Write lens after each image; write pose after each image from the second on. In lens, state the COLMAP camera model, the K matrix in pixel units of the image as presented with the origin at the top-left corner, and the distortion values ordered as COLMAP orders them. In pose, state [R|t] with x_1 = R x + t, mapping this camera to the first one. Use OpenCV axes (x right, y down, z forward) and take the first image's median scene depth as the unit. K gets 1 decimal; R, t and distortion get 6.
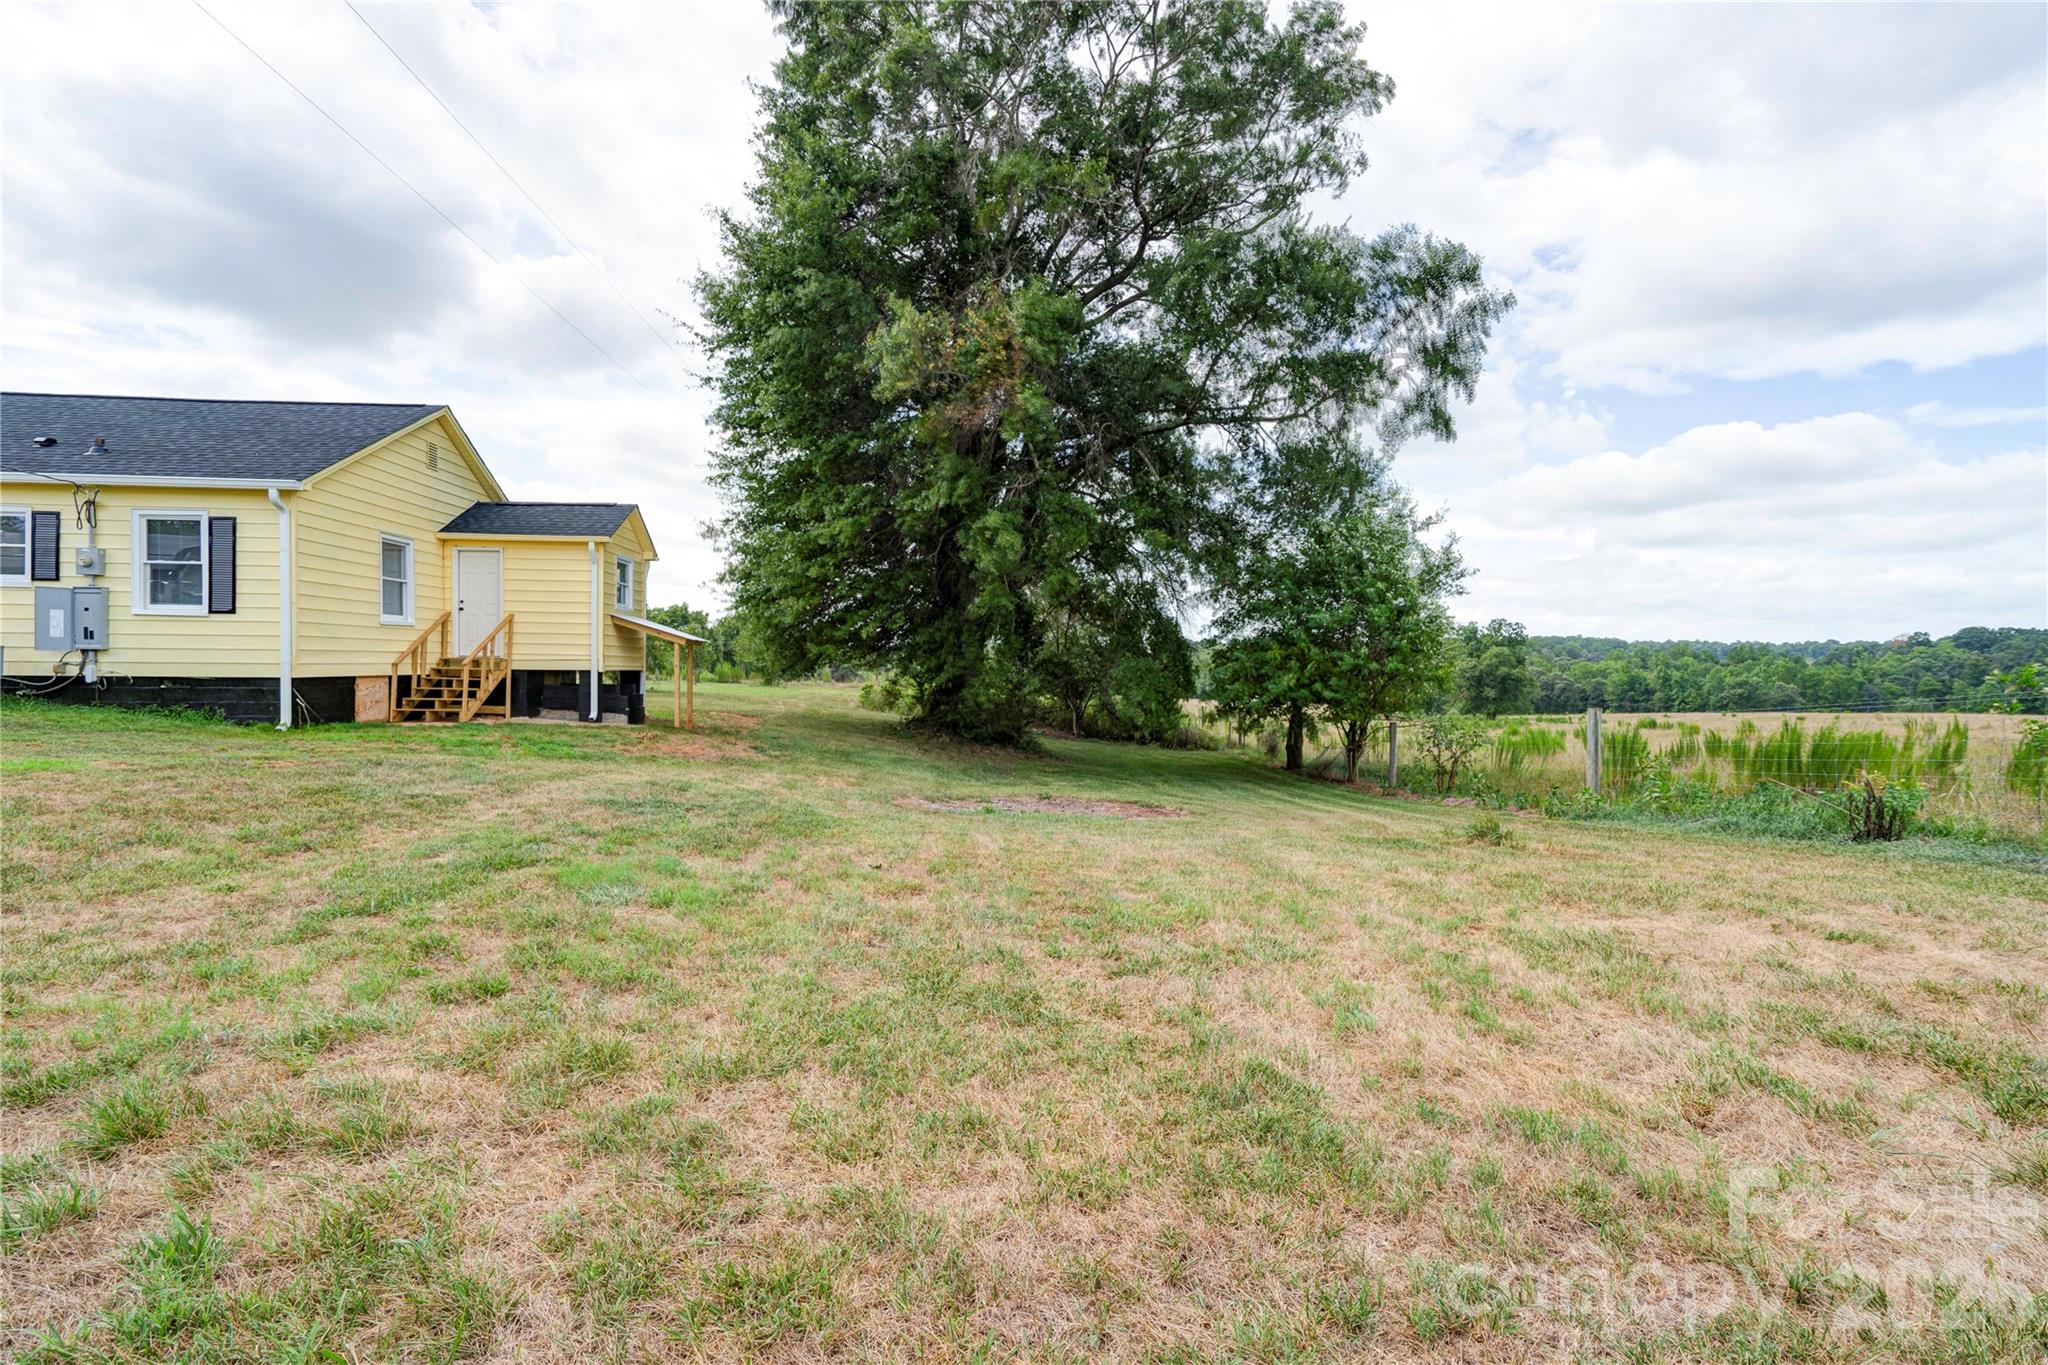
lens RADIAL K [[935.4, 0, 998.7], [0, 935.4, 678.3], [0, 0, 1]] dist [-0.009786, 0.022789]
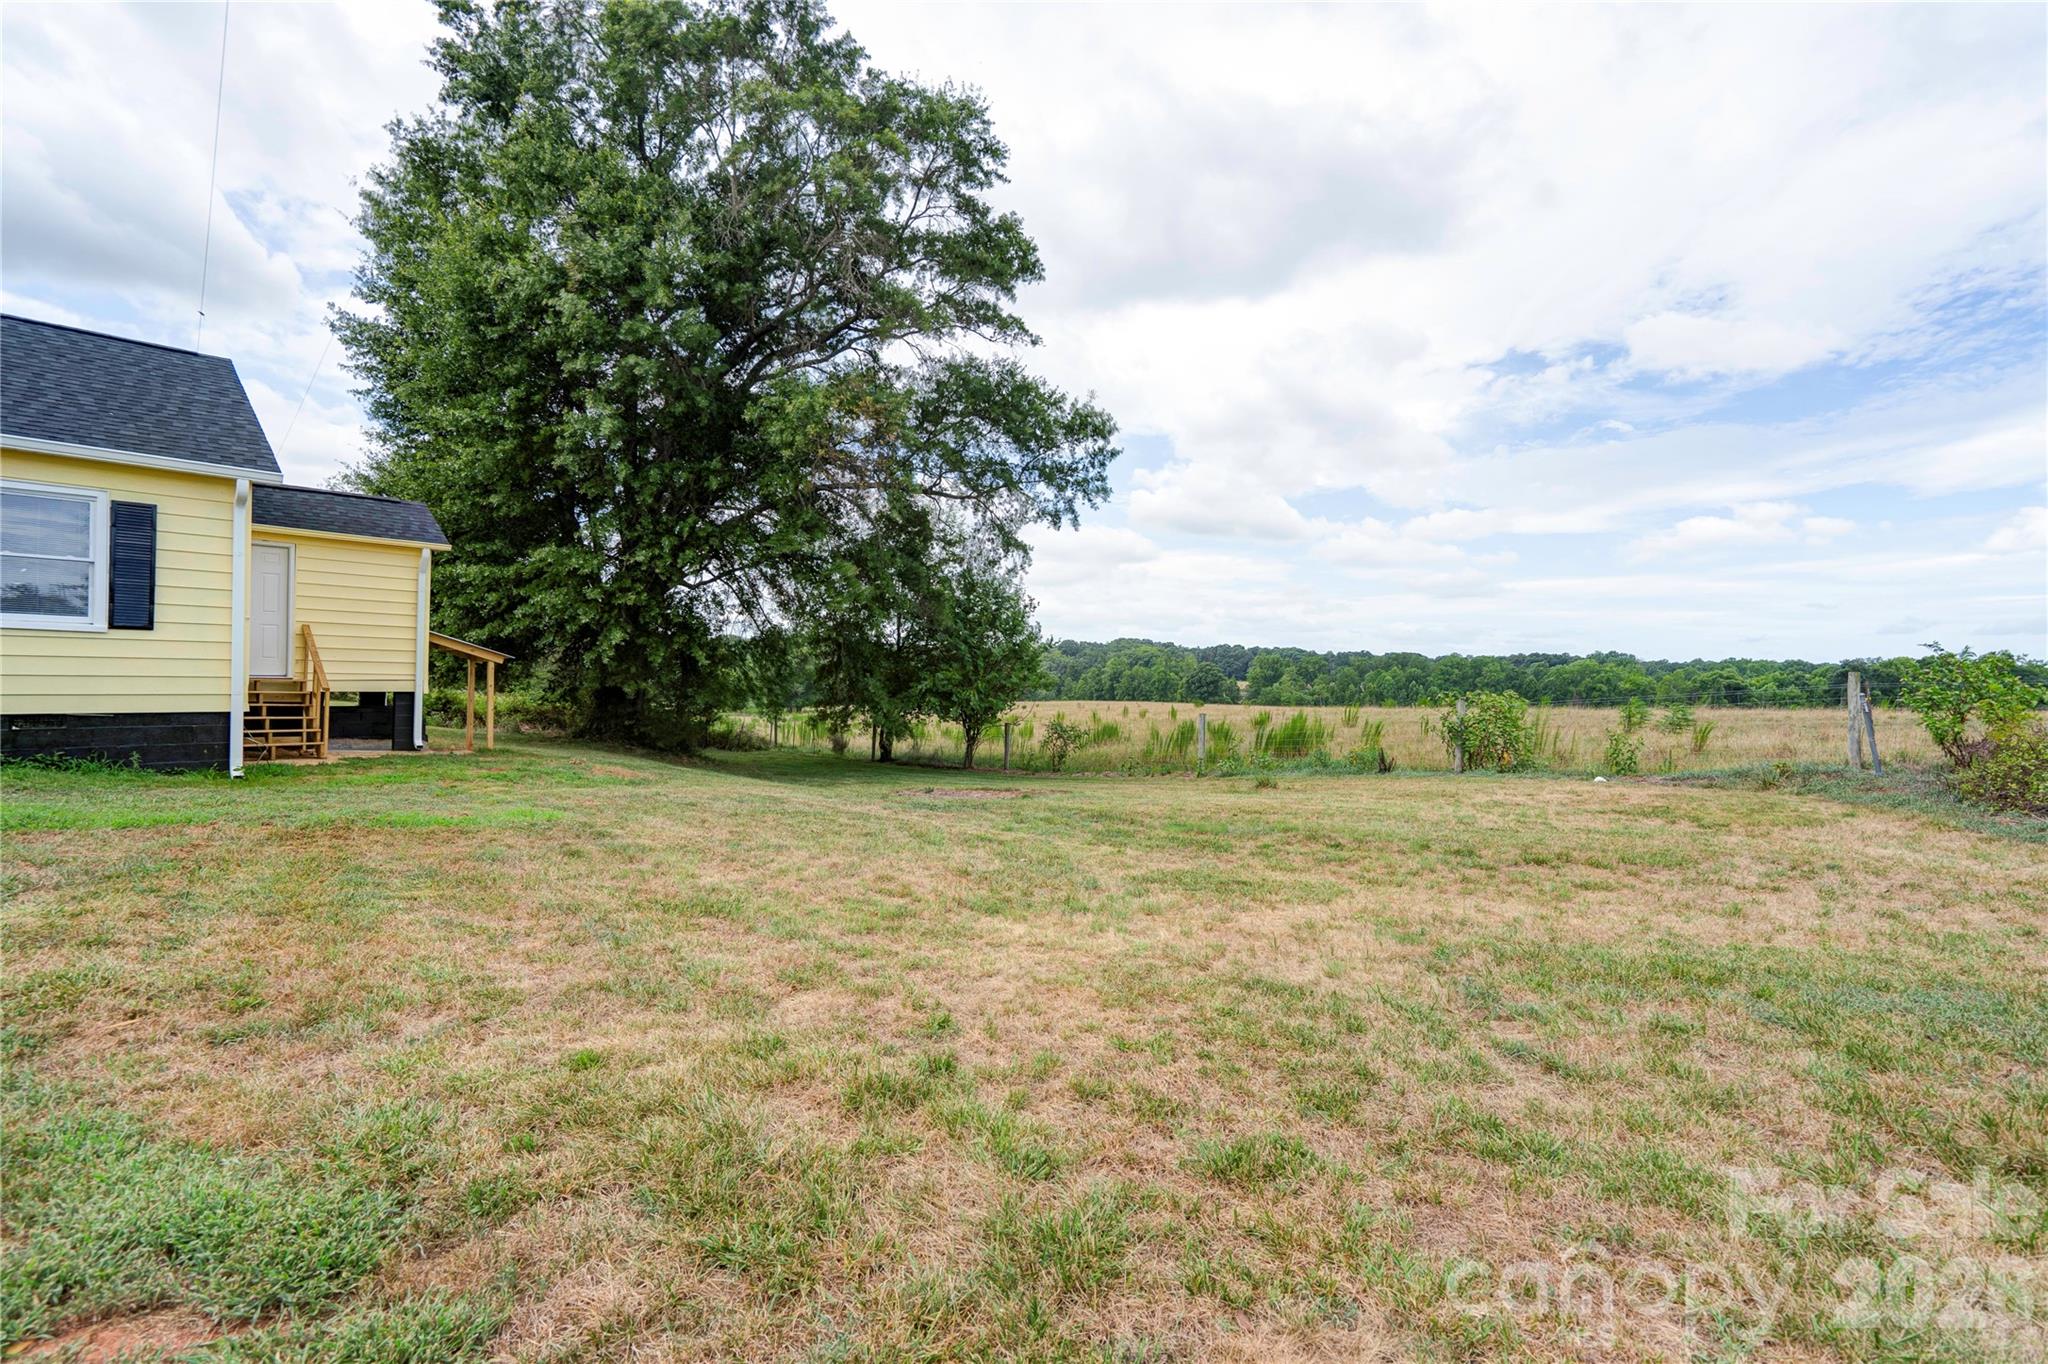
lens RADIAL K [[935.4, 0, 998.7], [0, 935.4, 677.8], [0, 0, 1]] dist [-0.009786, 0.022789]
pose [[0.741301, -0.006483, 0.671141, -0.675282], [0.006134, 0.999977, 0.002884, -0.023248], [-0.671144, 0.001979, 0.741324, -0.031803]]
